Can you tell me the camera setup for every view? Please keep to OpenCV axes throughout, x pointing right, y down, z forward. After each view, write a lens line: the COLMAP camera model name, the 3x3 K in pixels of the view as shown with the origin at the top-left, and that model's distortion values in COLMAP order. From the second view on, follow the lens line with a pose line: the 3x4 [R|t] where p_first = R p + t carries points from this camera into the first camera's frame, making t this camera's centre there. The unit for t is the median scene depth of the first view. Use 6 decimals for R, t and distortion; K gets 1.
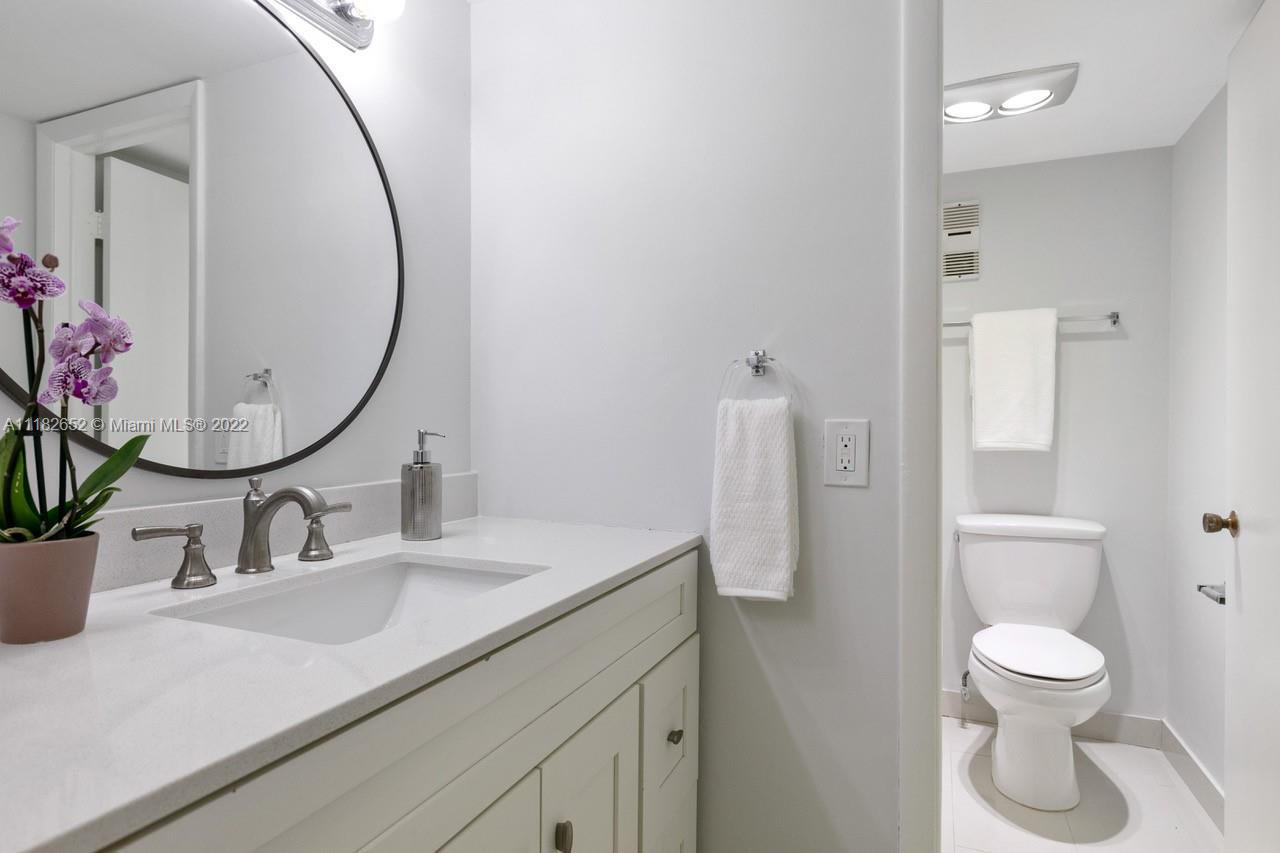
lens RADIAL K [[730.5, 0, 638.7], [0, 730.5, 424.6], [0, 0, 1]] dist [0.013754, 0.003008]
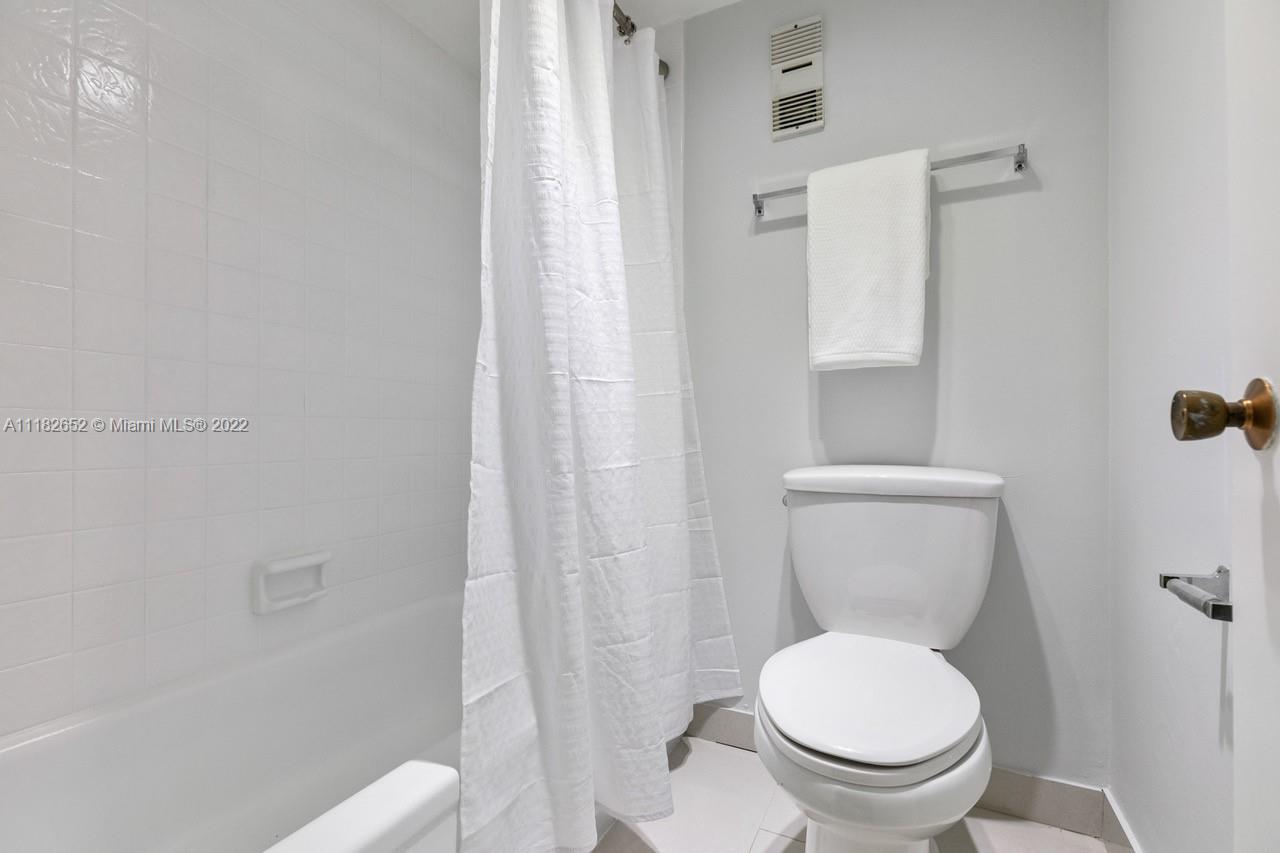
lens RADIAL K [[591.2, 0, 638.8], [0, 591.2, 423.5], [0, 0, 1]] dist [0.002640, -0.000110]
pose [[0.997412, -0.004225, -0.071777, 0.355152], [0.002931, 0.999832, -0.018120, 0.099087], [0.071841, 0.017863, 0.997256, 0.467927]]
